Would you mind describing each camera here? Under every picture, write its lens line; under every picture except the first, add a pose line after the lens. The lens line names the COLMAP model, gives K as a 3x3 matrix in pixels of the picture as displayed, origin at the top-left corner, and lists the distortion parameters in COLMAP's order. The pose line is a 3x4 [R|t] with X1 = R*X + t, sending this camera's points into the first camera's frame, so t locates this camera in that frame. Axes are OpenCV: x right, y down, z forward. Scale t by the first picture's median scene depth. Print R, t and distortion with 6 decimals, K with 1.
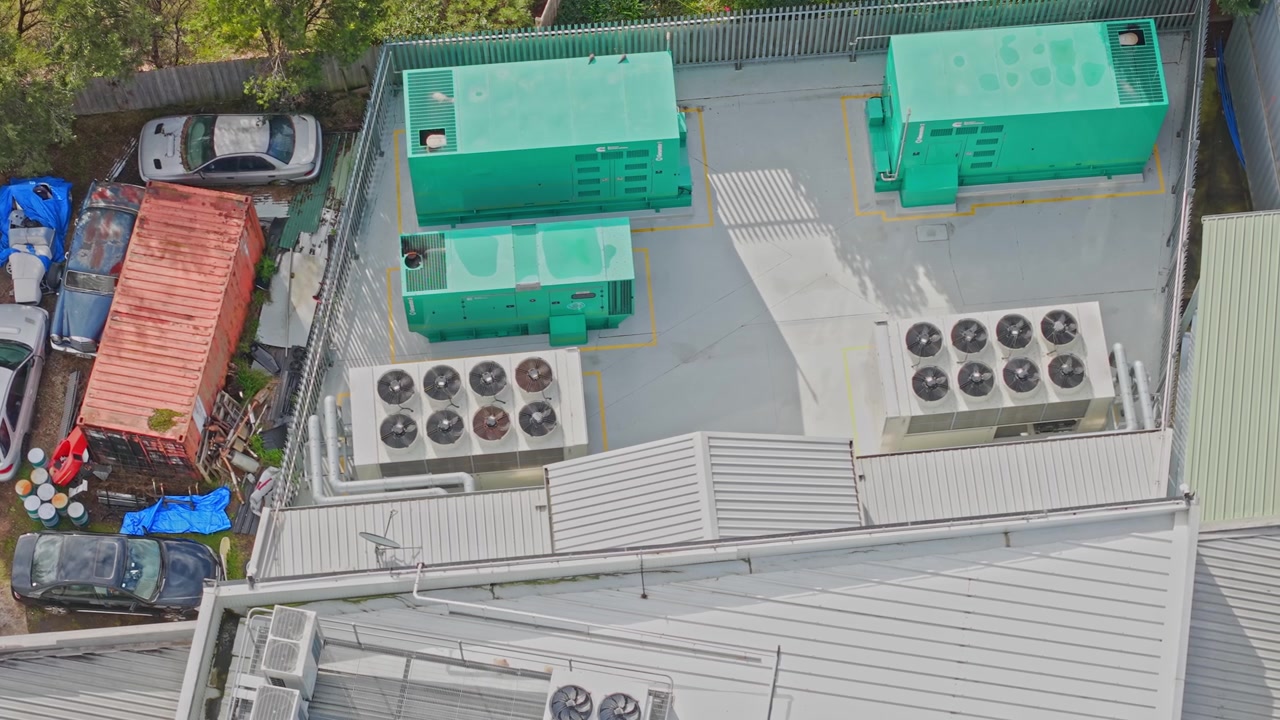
lens RADIAL K [[2898.0, 0, 640.0], [0, 2898.0, 360.0], [0, 0, 1]] dist [-0.203678, 0.184459]
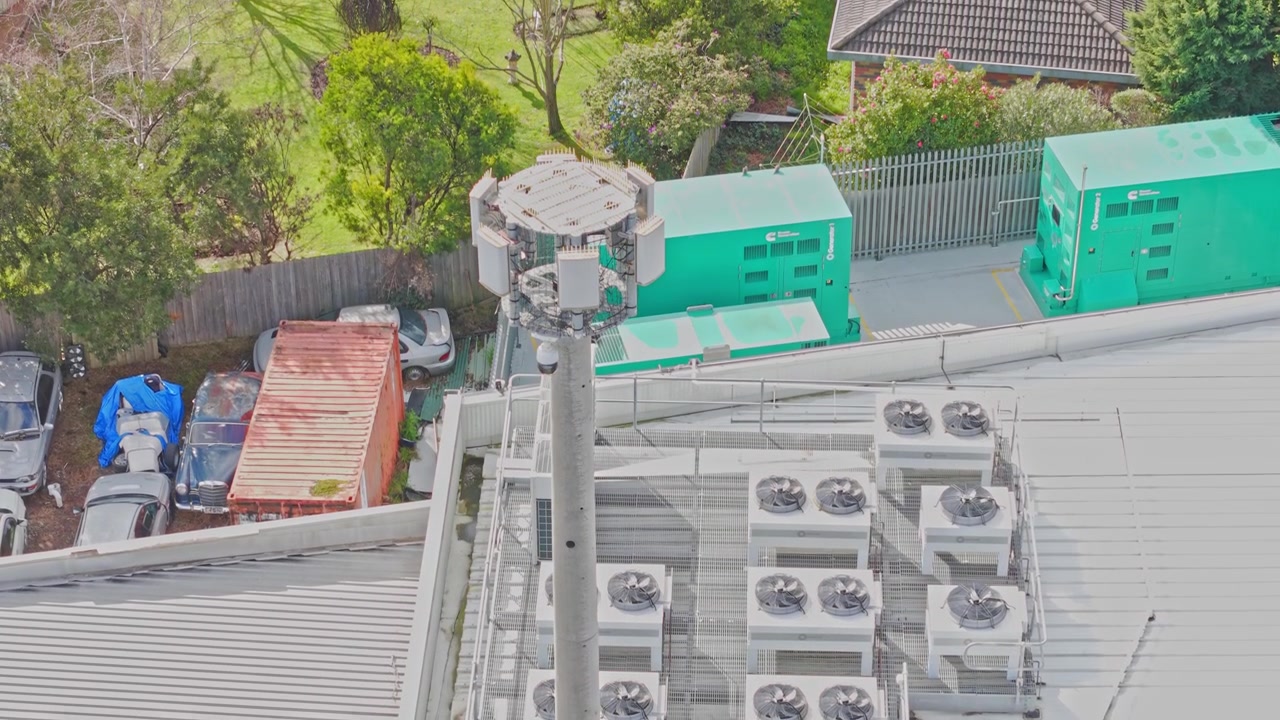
lens RADIAL K [[2898.0, 0, 640.0], [0, 2898.0, 360.0], [0, 0, 1]] dist [-0.203678, 0.184459]
pose [[0.991792, -0.075969, 0.102845, -0.155454], [0.119055, 0.842036, -0.526119, 0.450126], [-0.046630, 0.534045, 0.844169, 0.232471]]
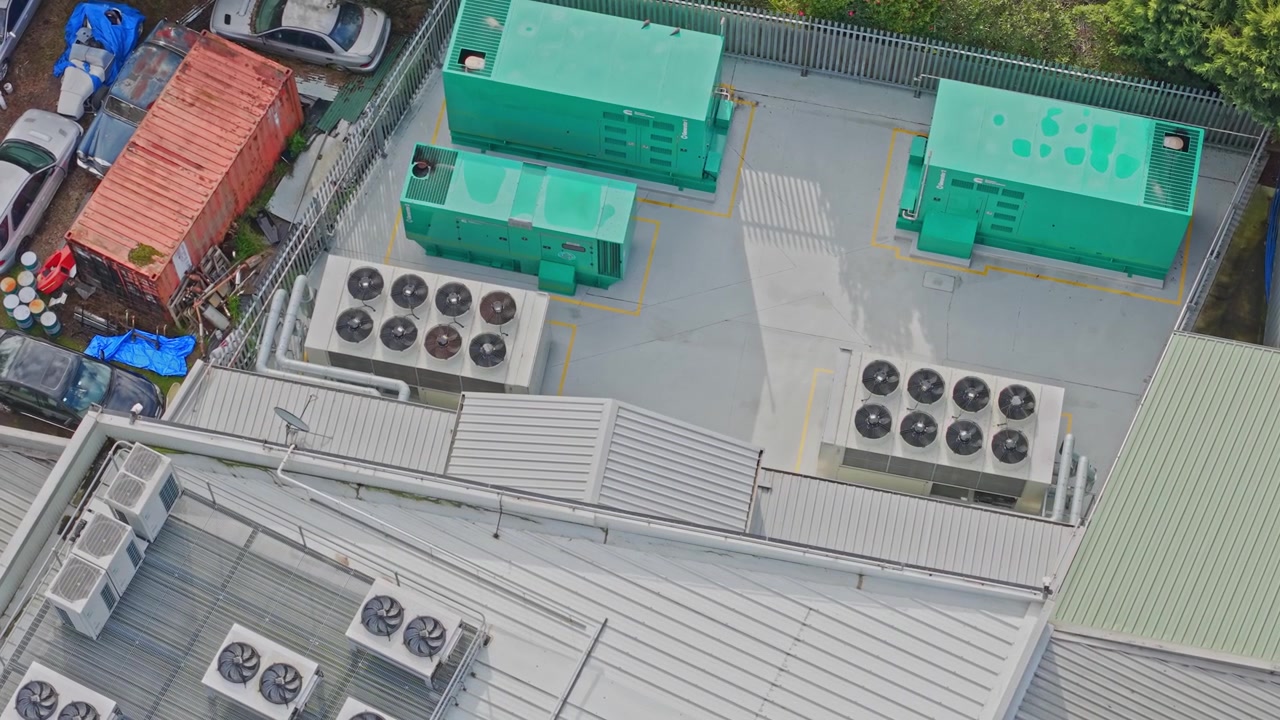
lens RADIAL K [[2898.0, 0, 640.0], [0, 2898.0, 360.0], [0, 0, 1]] dist [-0.203678, 0.184459]
pose [[0.957290, 0.266064, -0.113163, 0.128215], [-0.266239, 0.963808, 0.013849, -0.004502], [0.112752, 0.016871, 0.993480, -0.001901]]
